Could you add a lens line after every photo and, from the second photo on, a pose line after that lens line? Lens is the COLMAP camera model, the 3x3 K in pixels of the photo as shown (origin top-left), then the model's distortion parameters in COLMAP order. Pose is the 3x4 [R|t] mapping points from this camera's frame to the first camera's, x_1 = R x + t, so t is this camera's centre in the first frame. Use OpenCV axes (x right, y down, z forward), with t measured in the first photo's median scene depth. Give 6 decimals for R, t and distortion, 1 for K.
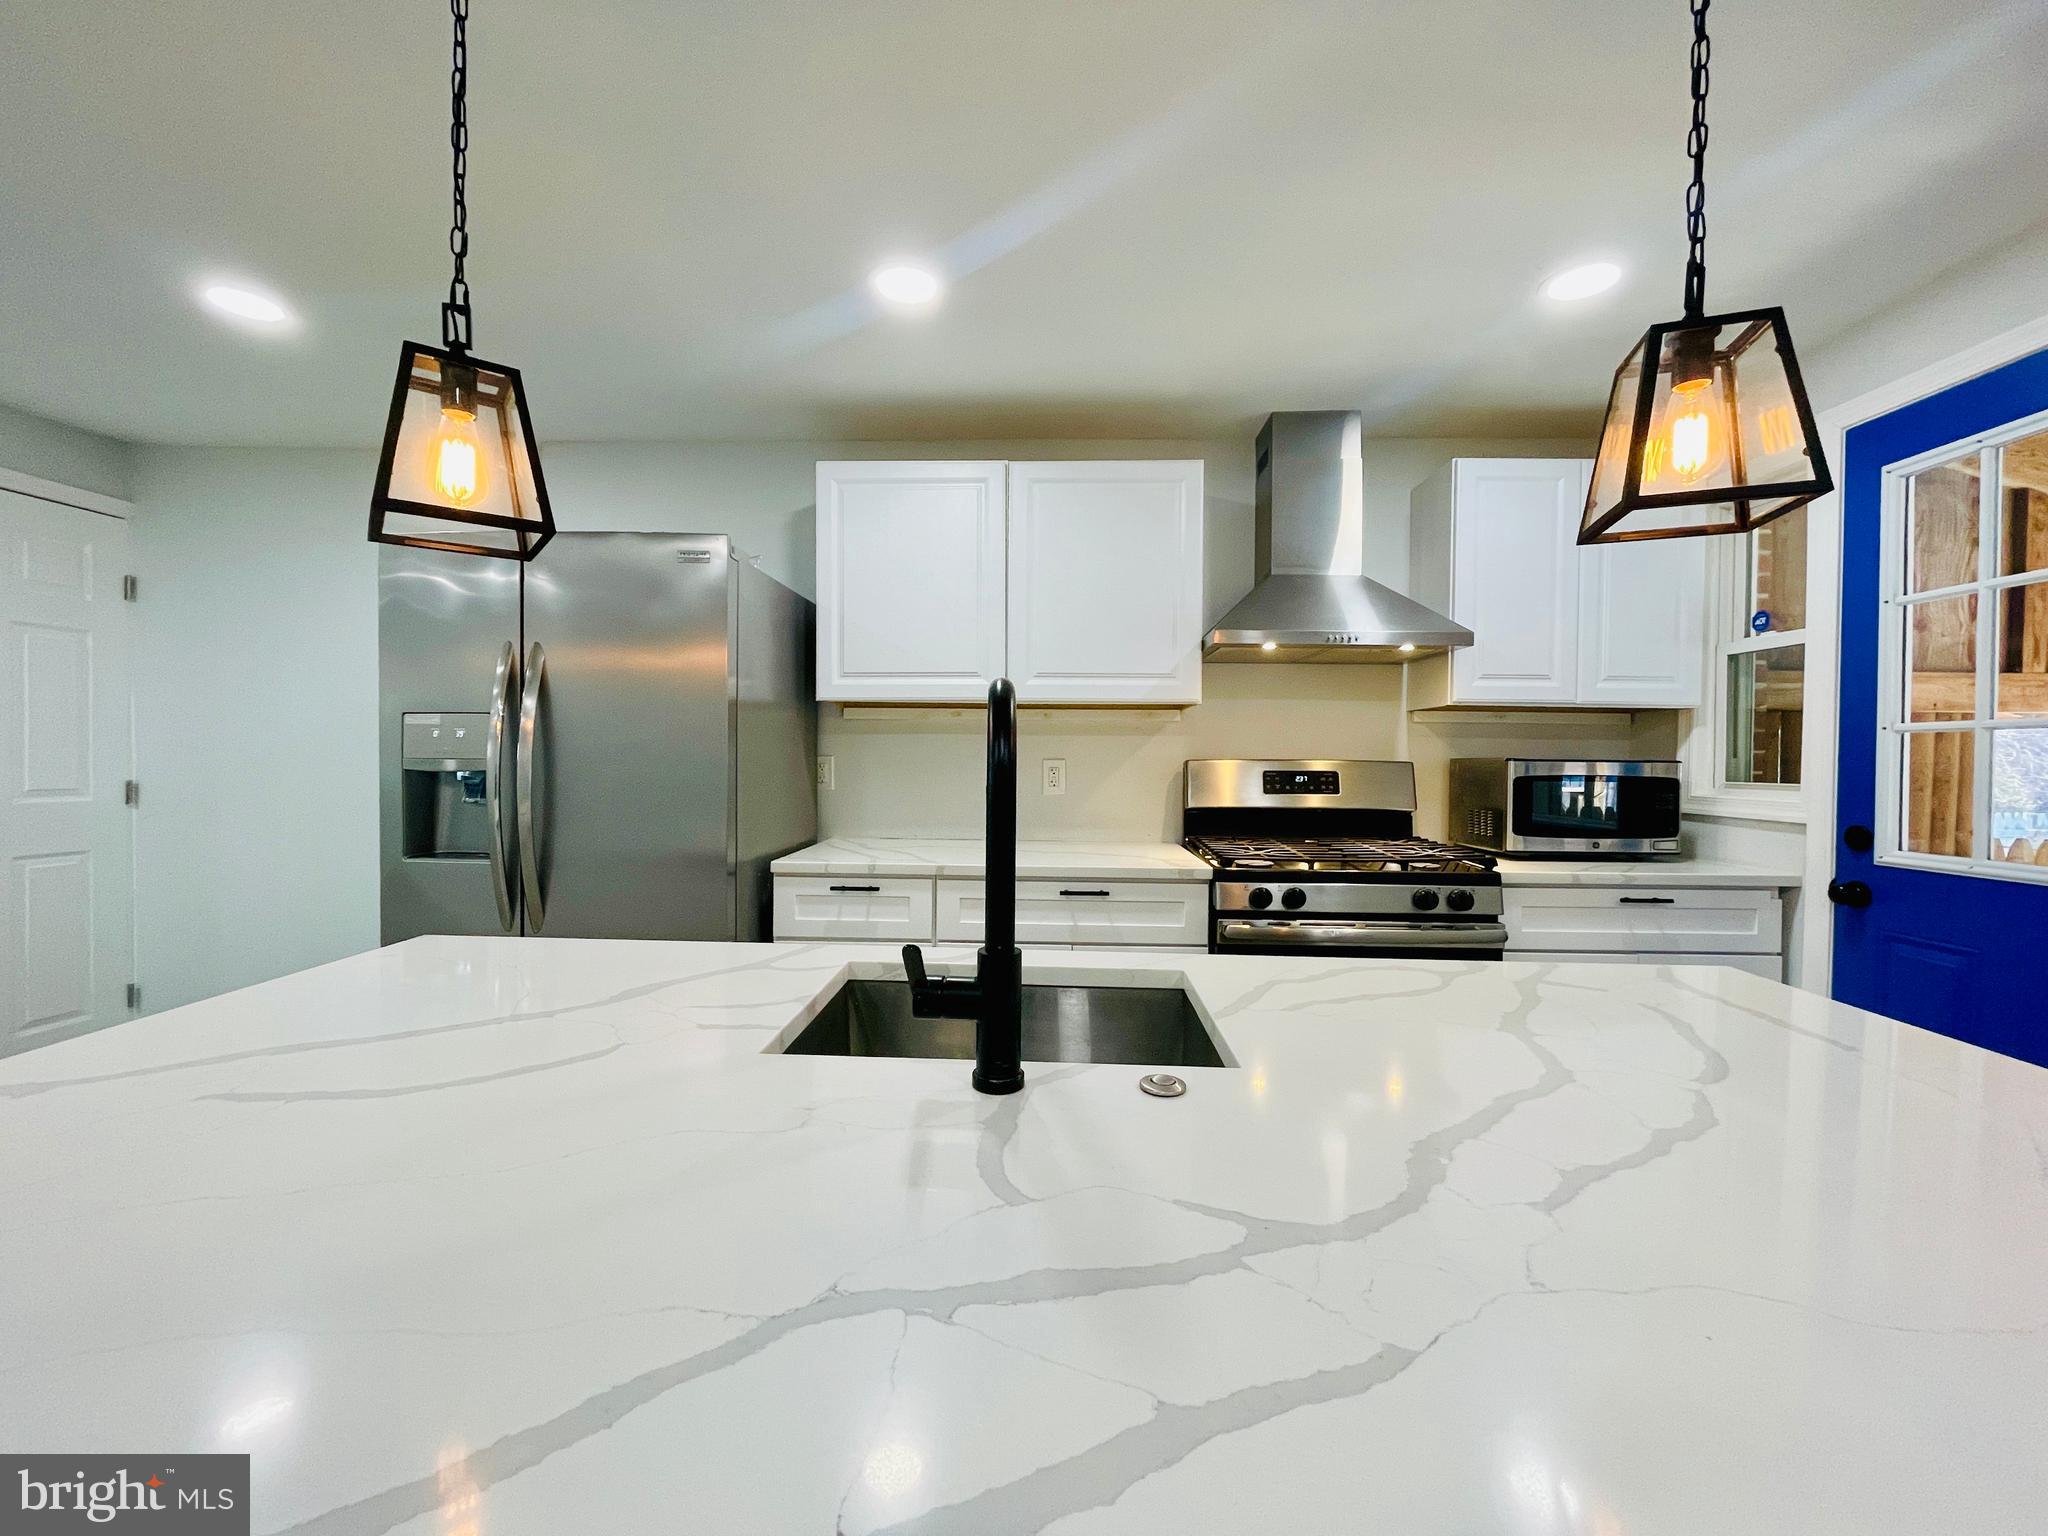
lens RADIAL K [[835.9, 0, 1024.0], [0, 835.9, 768.0], [0, 0, 1]] dist [-0.002753, -0.000083]
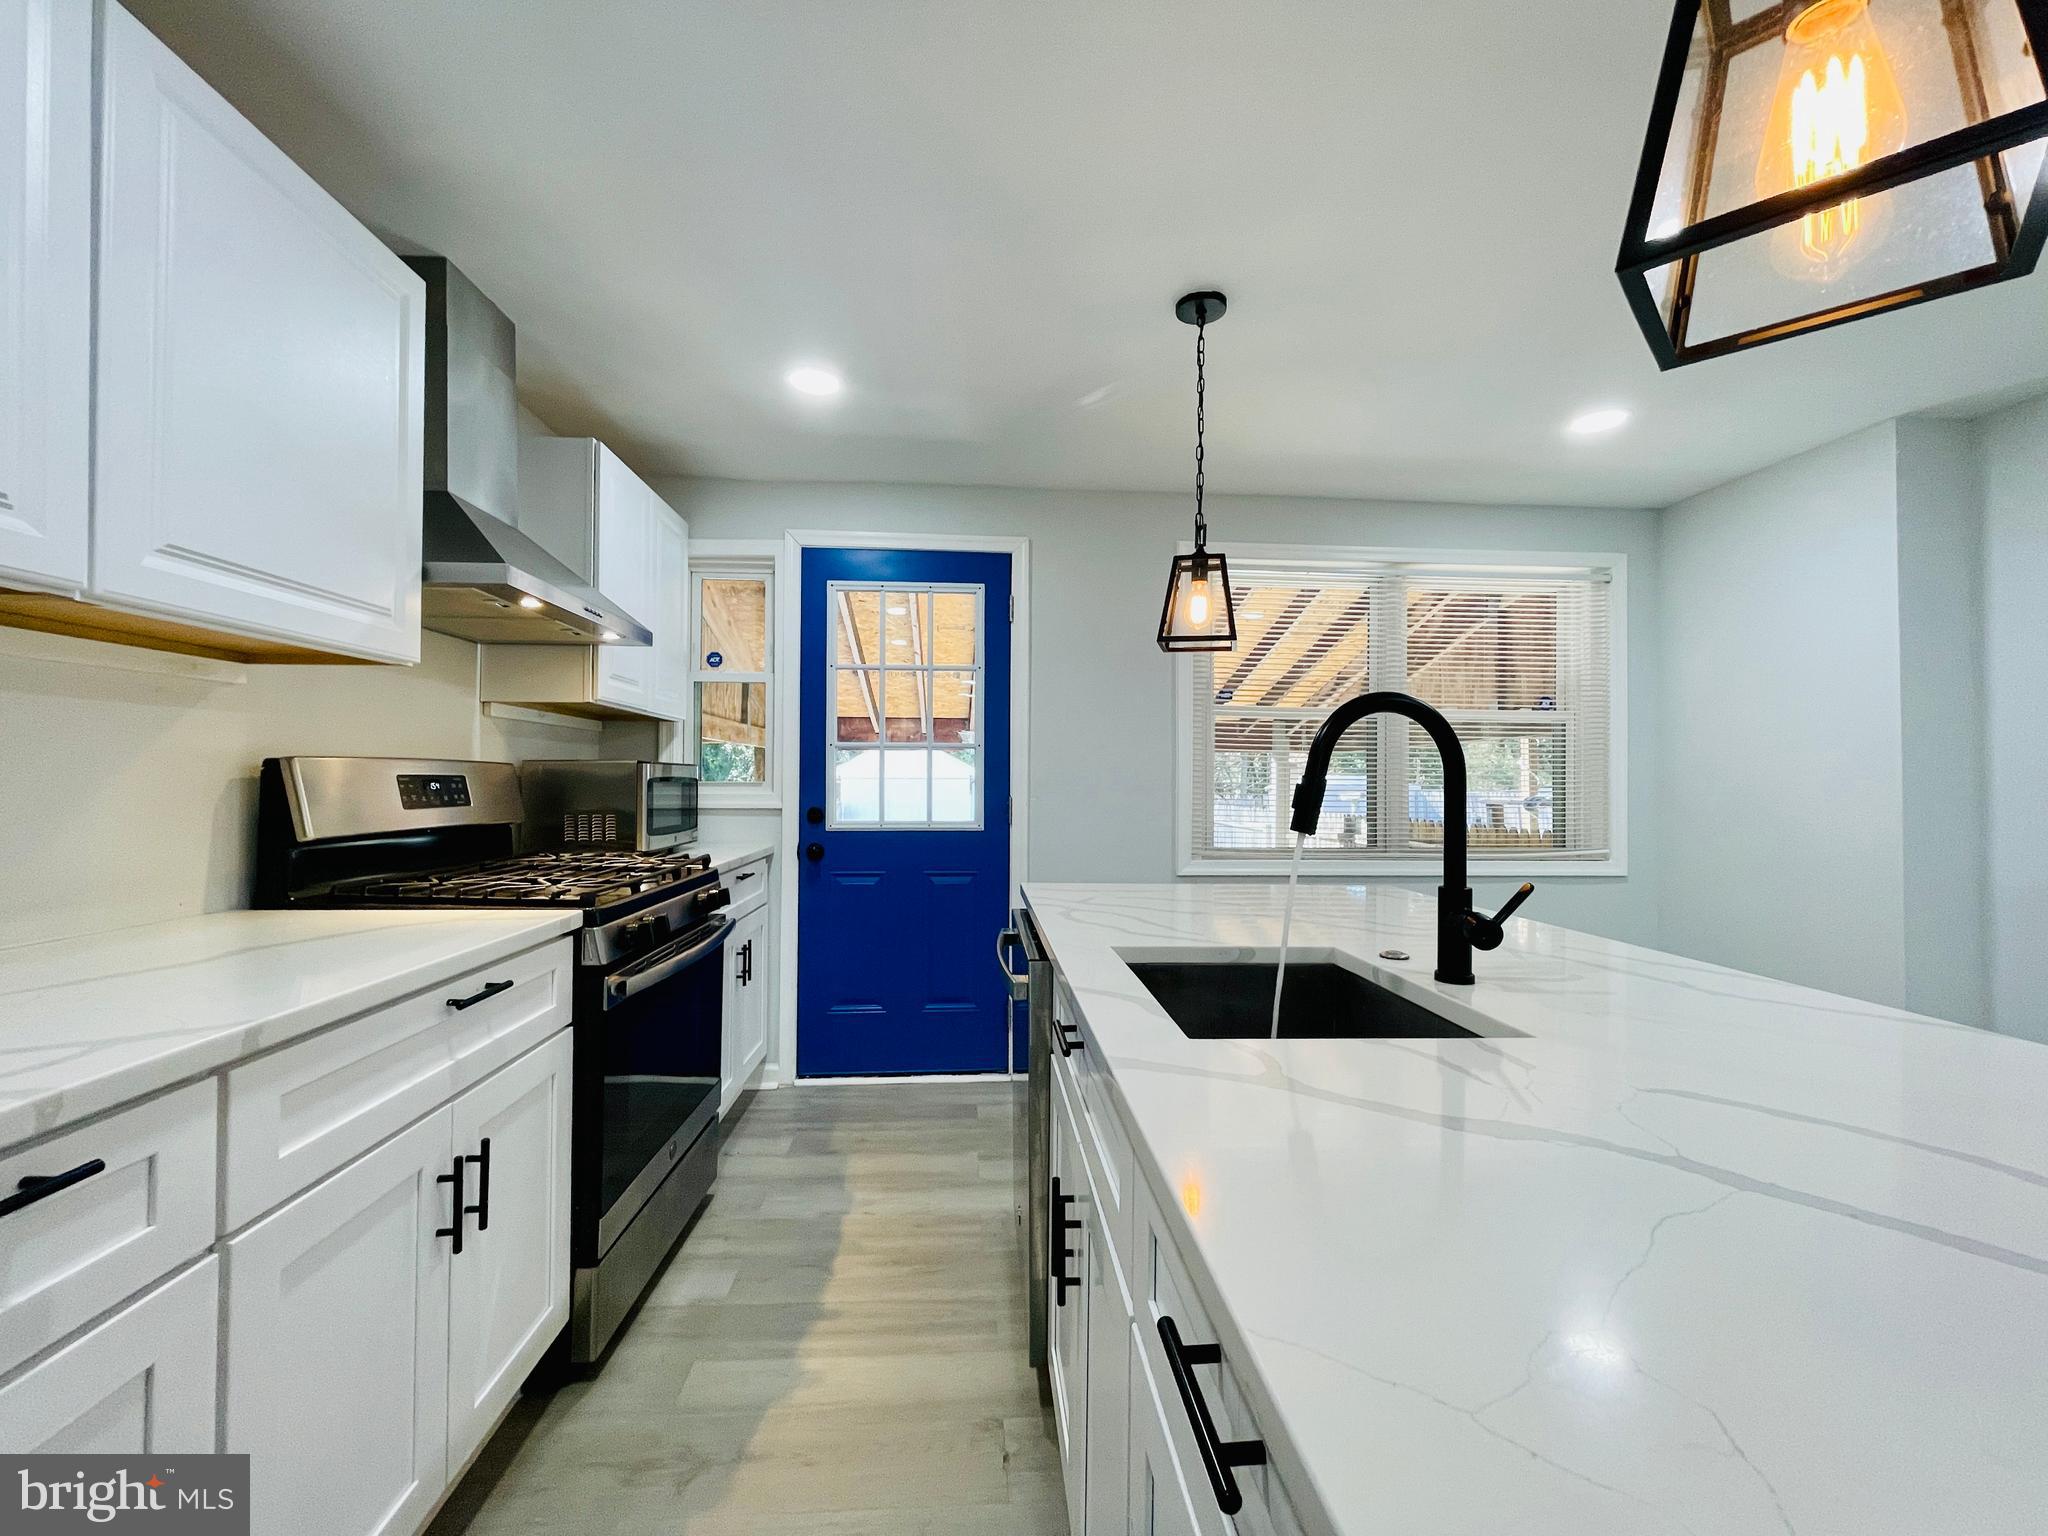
lens RADIAL K [[828.0, 0, 1024.0], [0, 828.0, 768.0], [0, 0, 1]] dist [-0.002188, -0.000022]
pose [[-0.105889, 0.004259, 0.994369, -0.475673], [0.006931, 0.999970, -0.003545, 0.004124], [-0.994354, 0.006516, -0.105915, 0.651377]]
